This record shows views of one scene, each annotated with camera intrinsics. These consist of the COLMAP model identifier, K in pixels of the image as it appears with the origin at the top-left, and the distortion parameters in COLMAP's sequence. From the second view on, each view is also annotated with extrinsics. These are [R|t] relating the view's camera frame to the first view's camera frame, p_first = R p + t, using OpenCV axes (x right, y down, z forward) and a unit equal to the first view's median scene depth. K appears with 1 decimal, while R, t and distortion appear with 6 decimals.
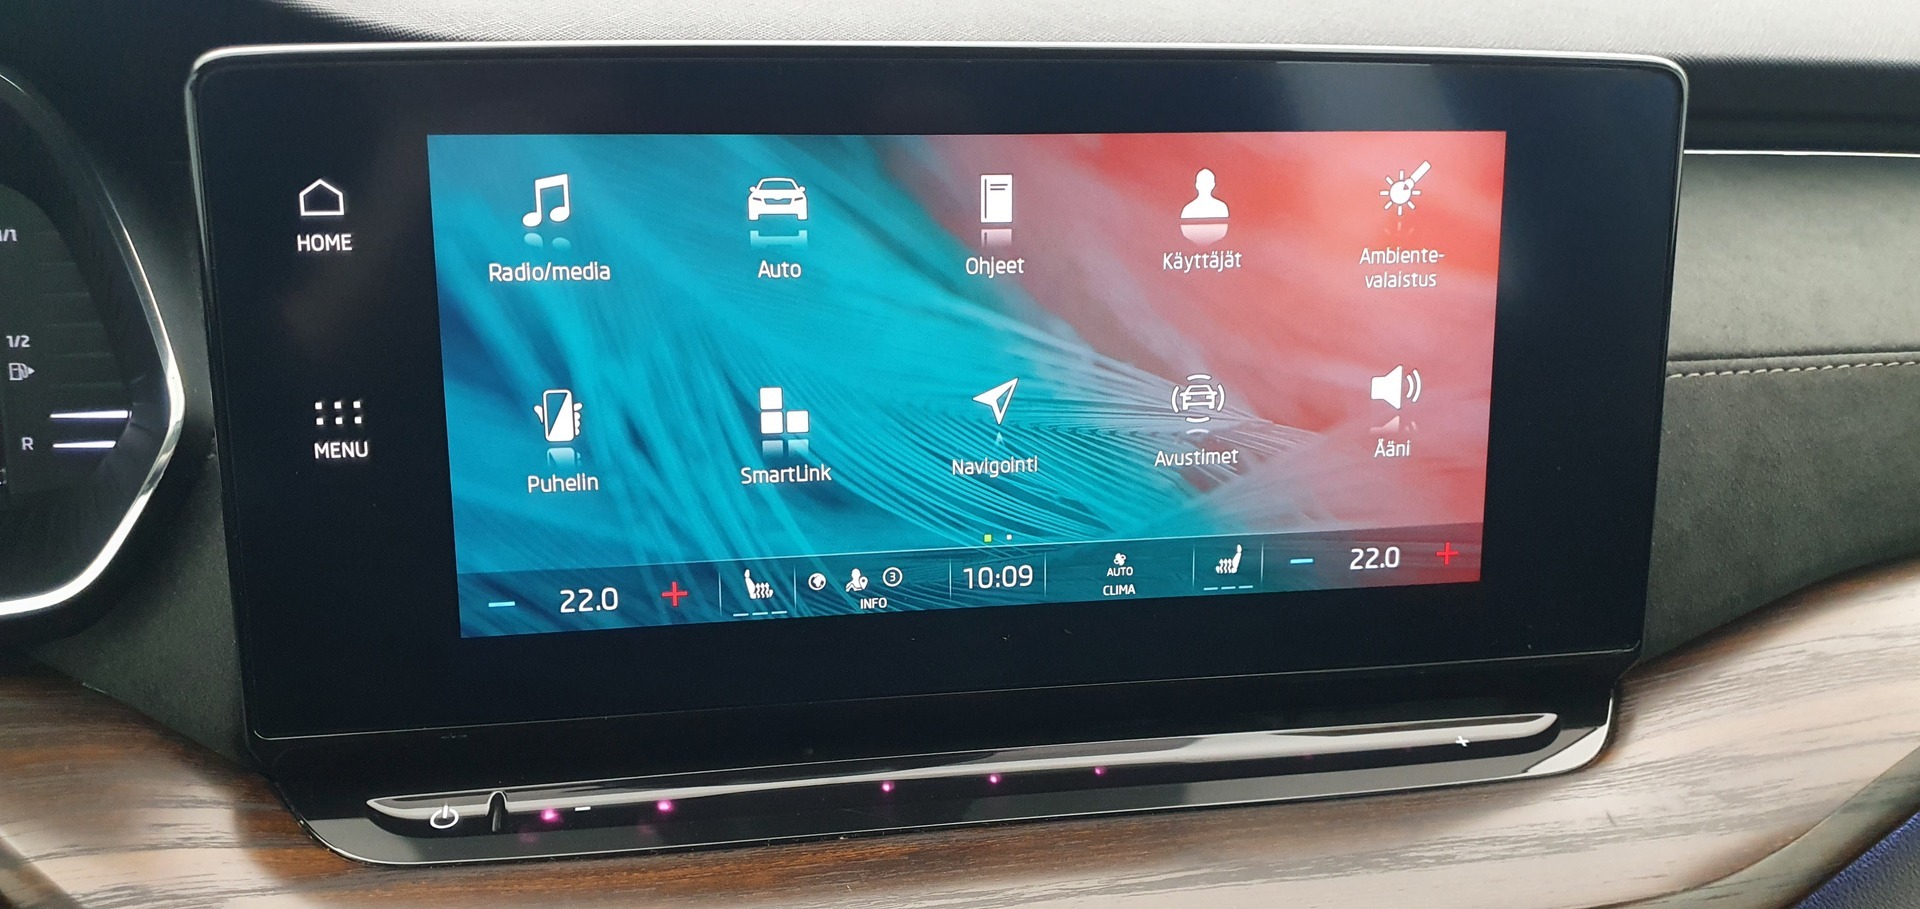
lens RADIAL K [[1617.0, 0, 960.0], [0, 1617.0, 454.5], [0, 0, 1]] dist [-0.002606, -0.003675]
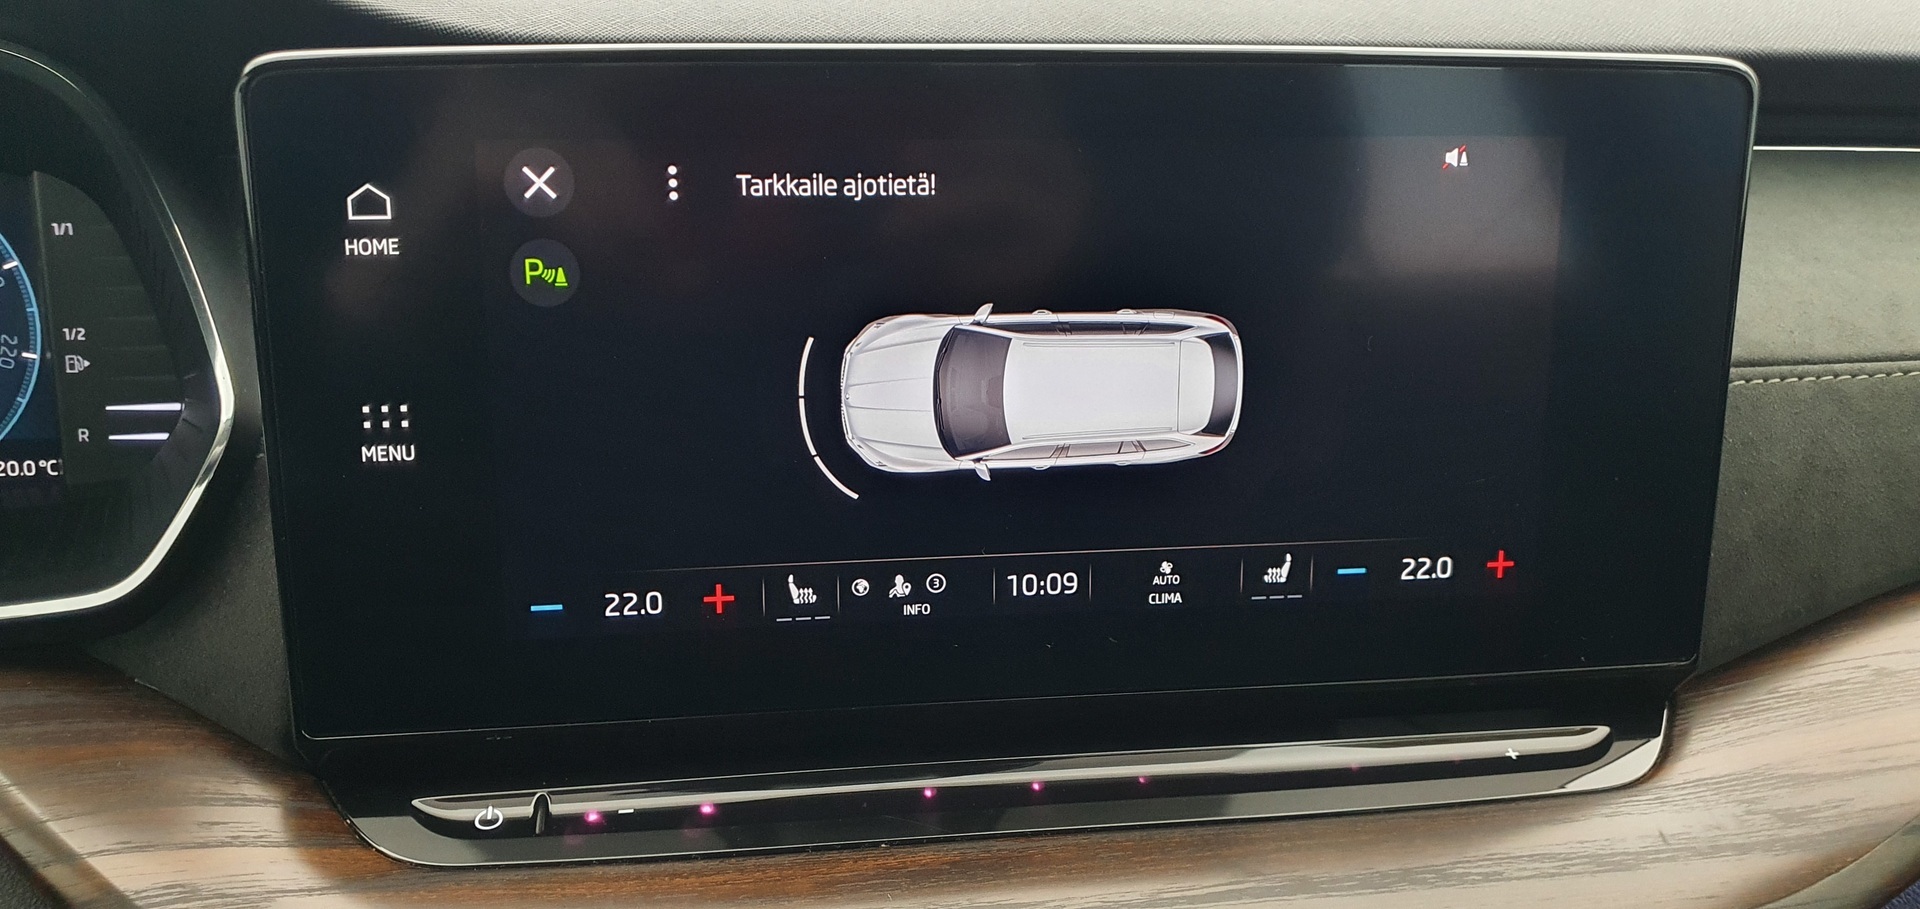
lens RADIAL K [[1617.0, 0, 960.0], [0, 1617.0, 454.5], [0, 0, 1]] dist [-0.002606, -0.003675]
pose [[0.999457, 0.010365, -0.031276, 0.002985], [-0.009741, 0.999752, 0.020046, -0.023821], [0.031476, -0.019731, 0.999310, 0.008151]]
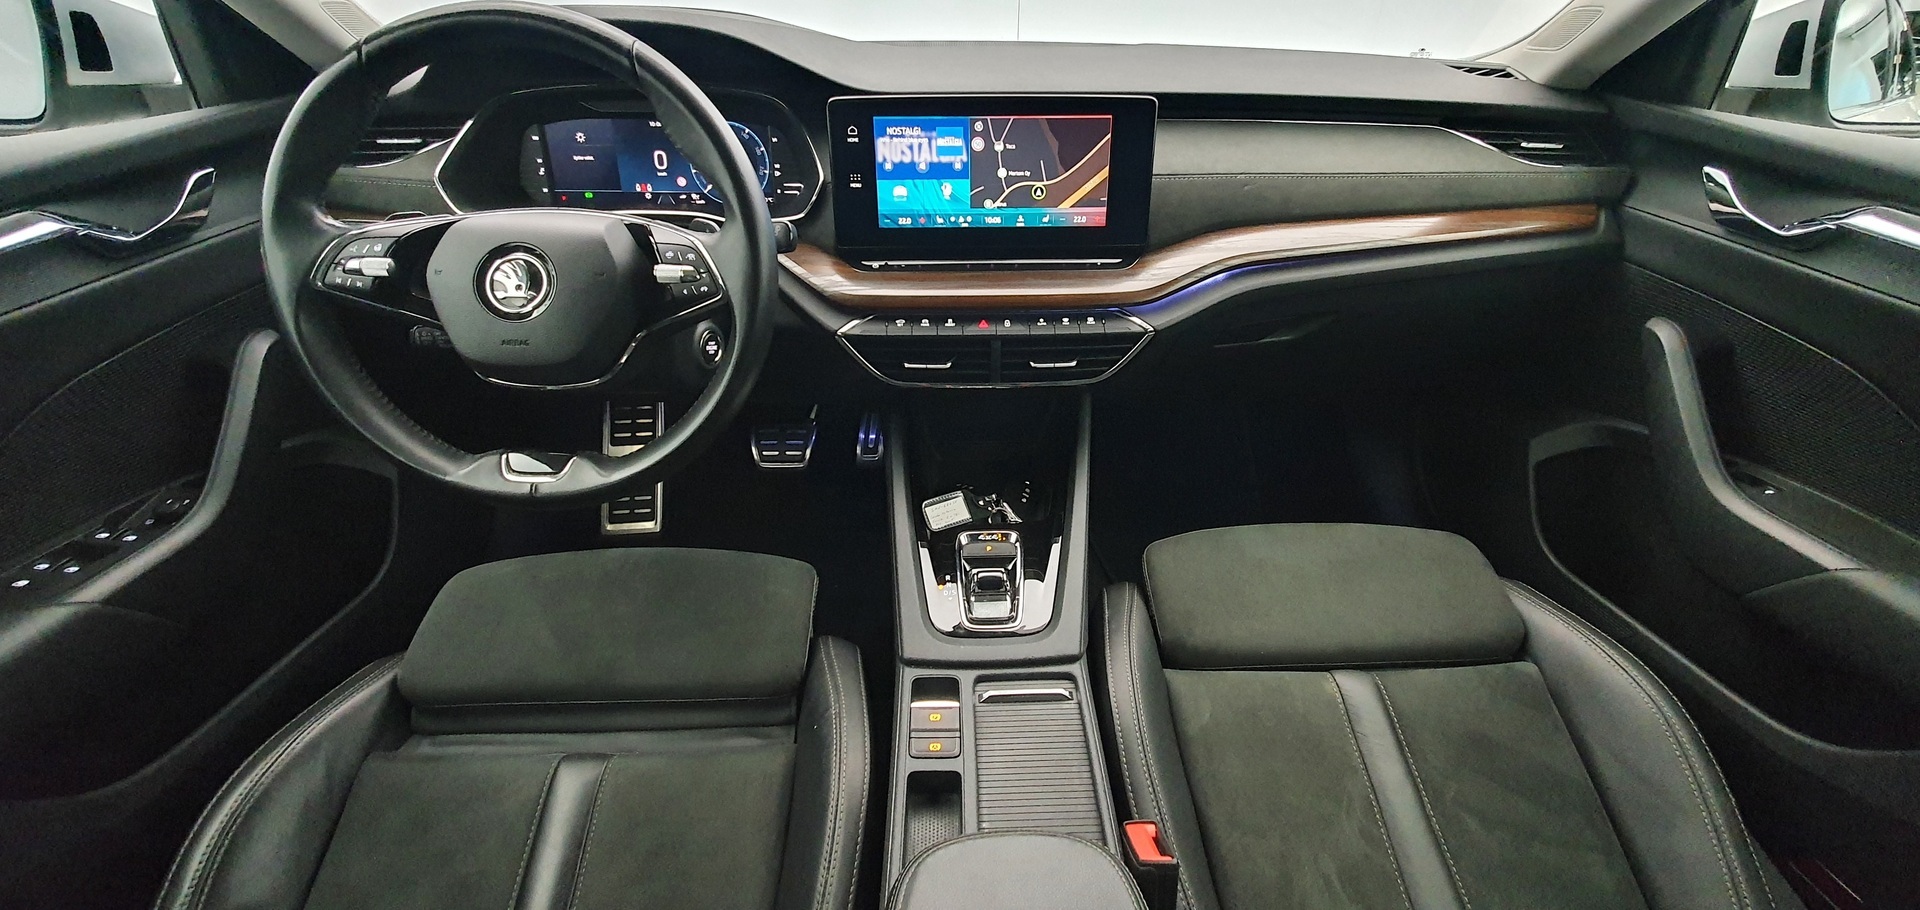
lens RADIAL K [[758.8, 0, 960.0], [0, 758.8, 455.0], [0, 0, 1]] dist [0.000962, 0.000036]
pose [[0.988716, 0.058162, -0.138052, 0.274897], [-0.024398, 0.971768, 0.234674, 0.227001], [0.147803, -0.228657, 0.962221, -1.260111]]
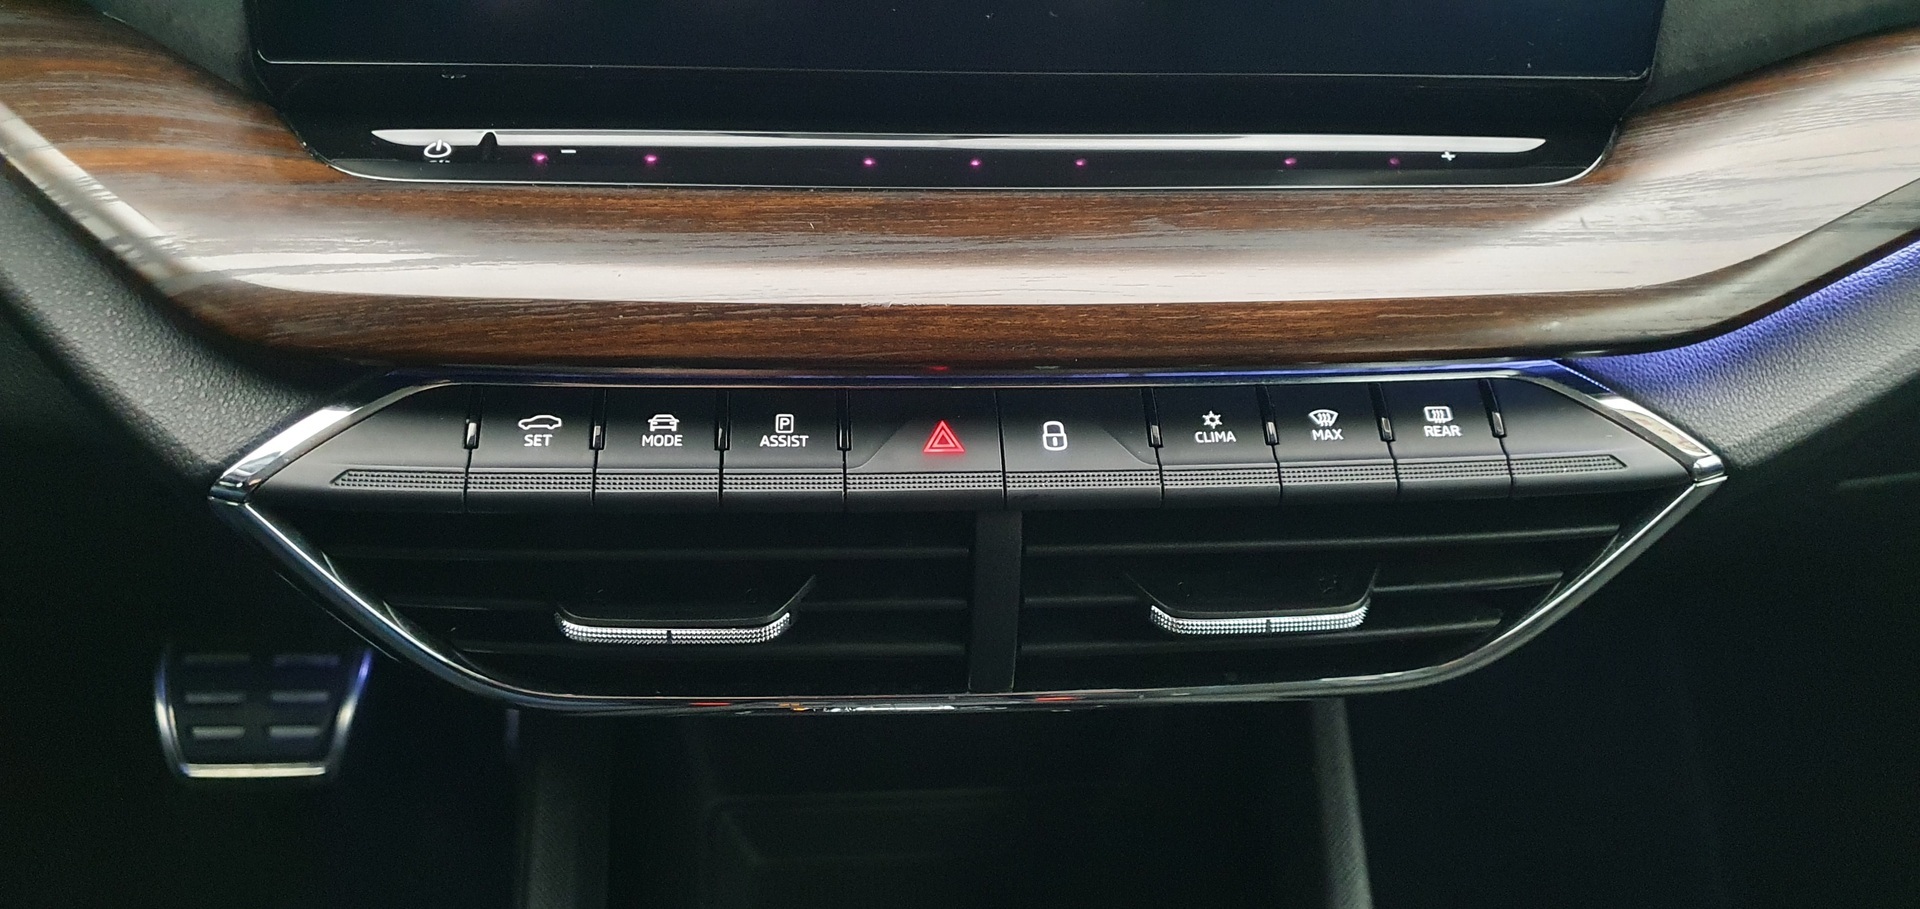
lens RADIAL K [[1617.0, 0, 960.0], [0, 1617.0, 454.5], [0, 0, 1]] dist [-0.002606, -0.003675]
pose [[0.995714, 0.057190, -0.072682, 0.103116], [-0.041702, 0.979091, 0.199100, 0.187823], [0.082549, -0.195216, 0.977280, -0.037001]]
